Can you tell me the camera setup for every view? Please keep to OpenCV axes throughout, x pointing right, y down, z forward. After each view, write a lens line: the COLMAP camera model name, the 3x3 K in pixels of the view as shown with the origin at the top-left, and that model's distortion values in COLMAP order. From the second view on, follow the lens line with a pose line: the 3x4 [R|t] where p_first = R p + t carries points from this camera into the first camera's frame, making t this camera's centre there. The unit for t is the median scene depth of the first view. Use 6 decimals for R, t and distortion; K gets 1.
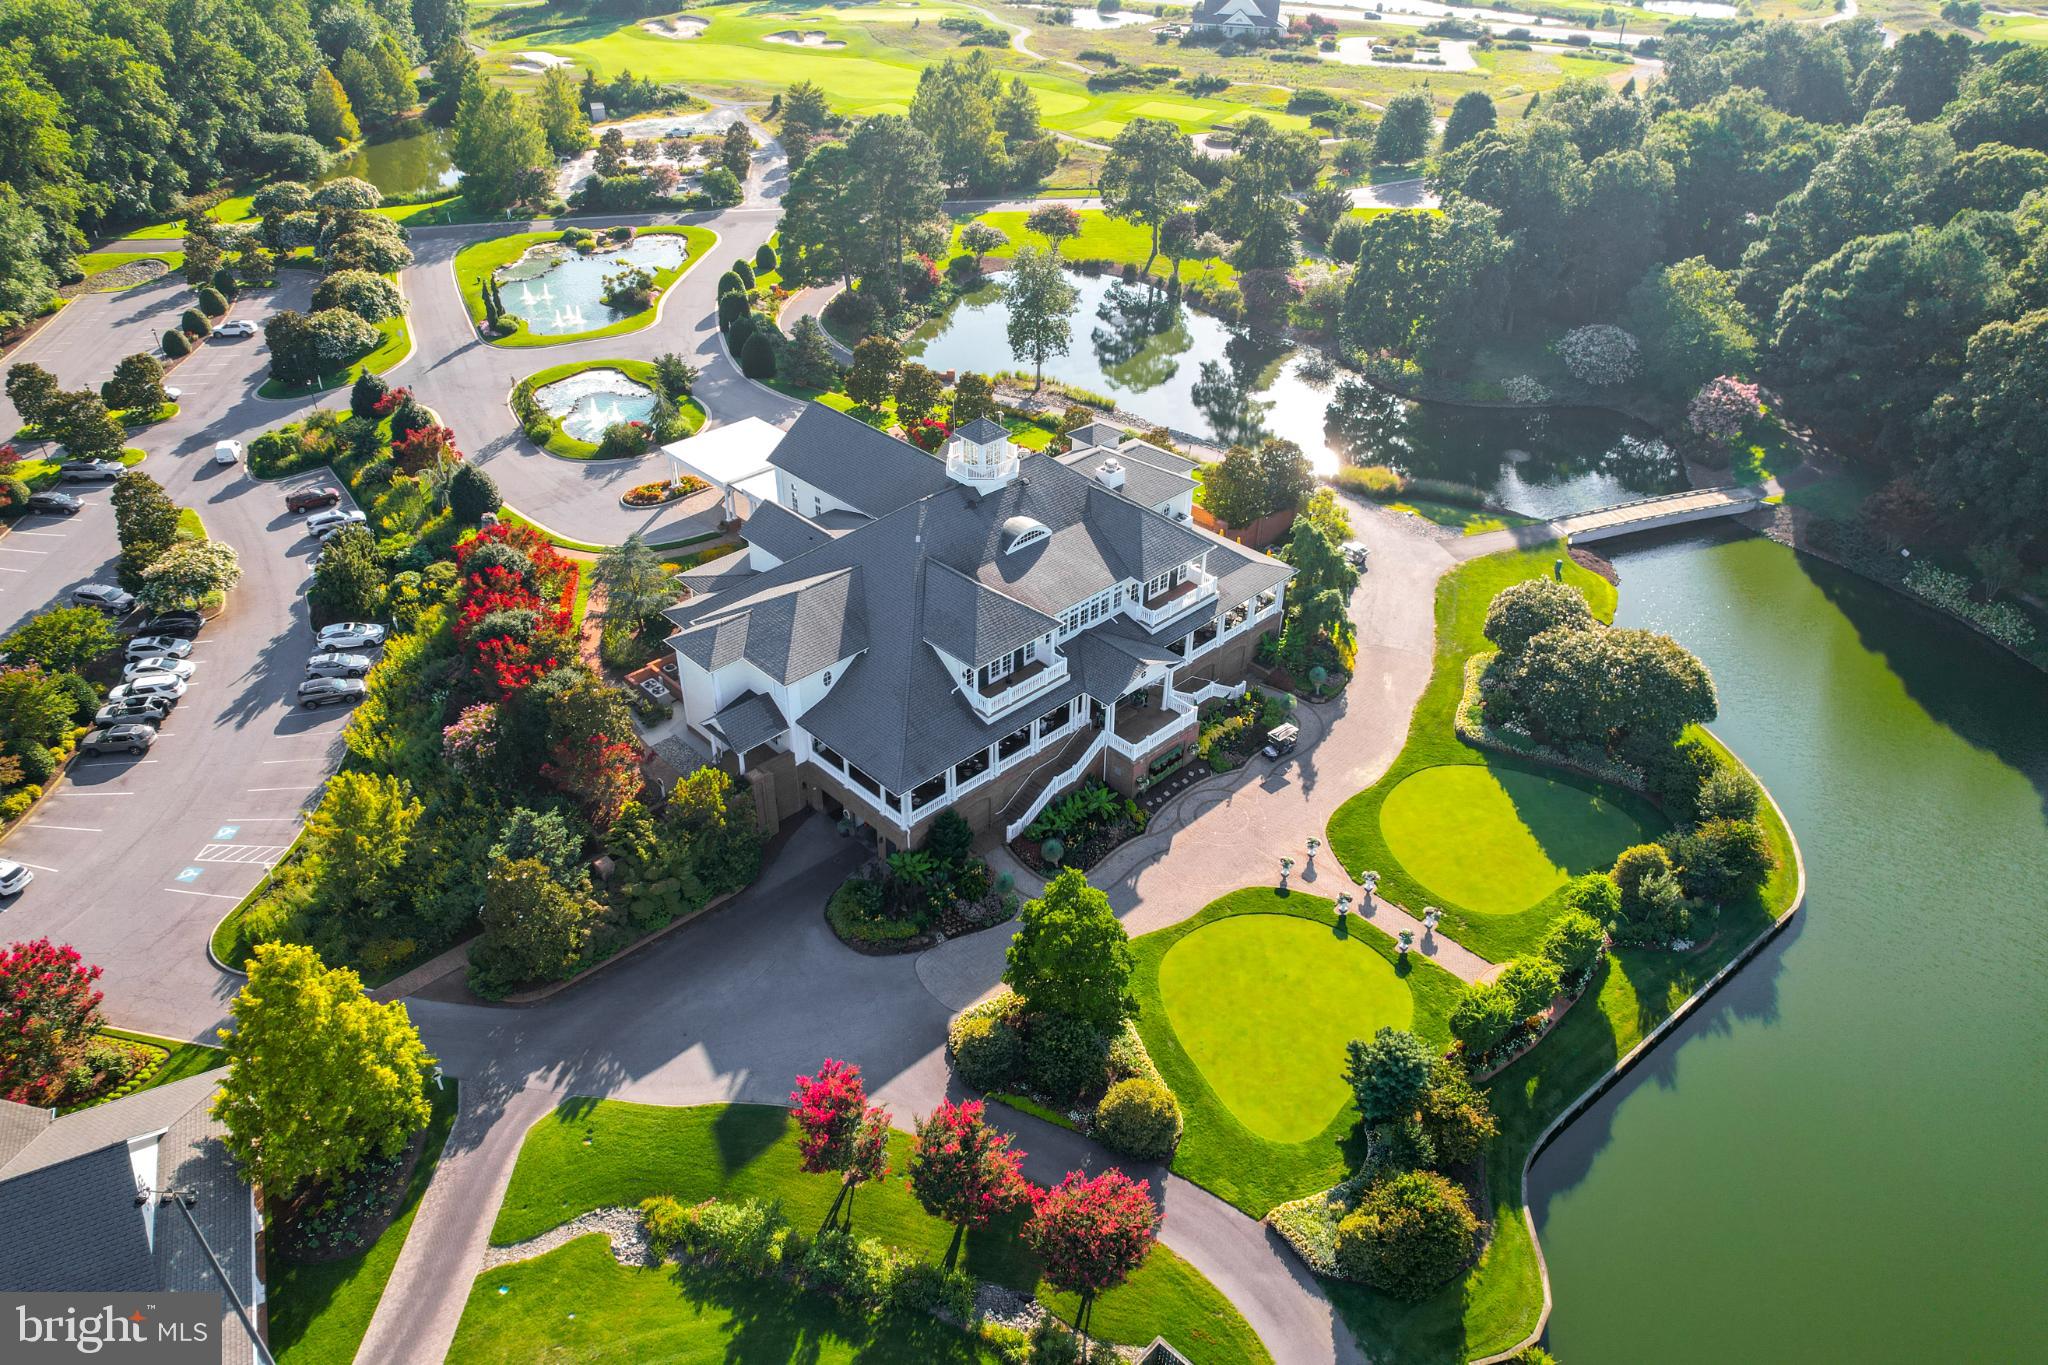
lens RADIAL K [[1339.0, 0, 1024.0], [0, 1339.0, 682.5], [0, 0, 1]] dist [-0.085113, 0.072775]
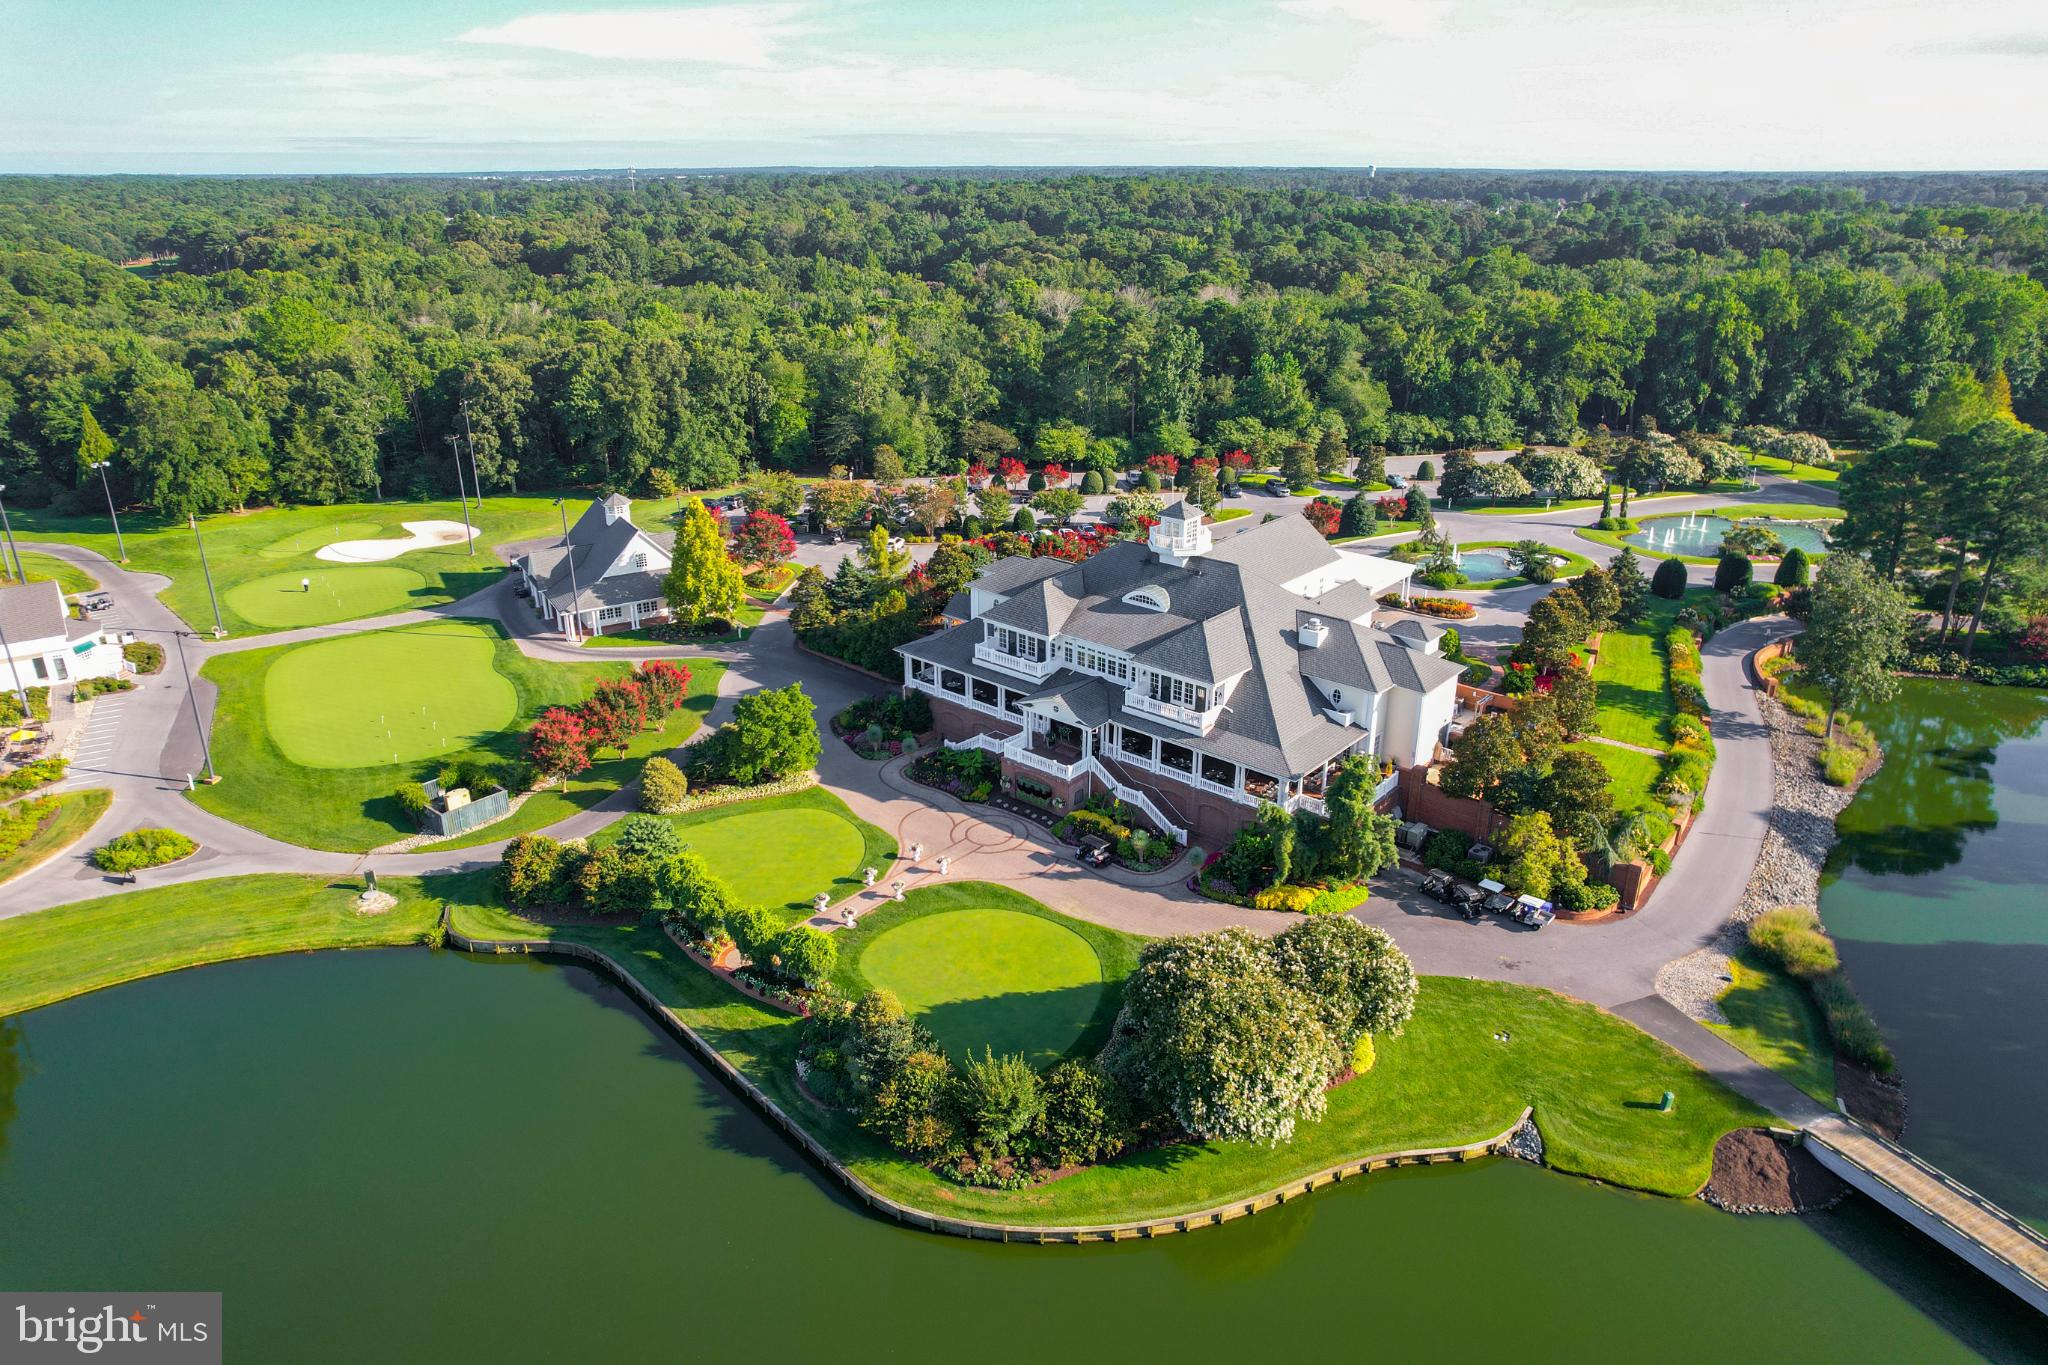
lens RADIAL K [[1339.0, 0, 1024.0], [0, 1339.0, 682.5], [0, 0, 1]] dist [-0.085113, 0.072775]
pose [[0.077267, 0.352966, -0.932440, 1.207831], [-0.567522, 0.784506, 0.249939, -0.307164], [0.819725, 0.509868, 0.260932, 0.714760]]
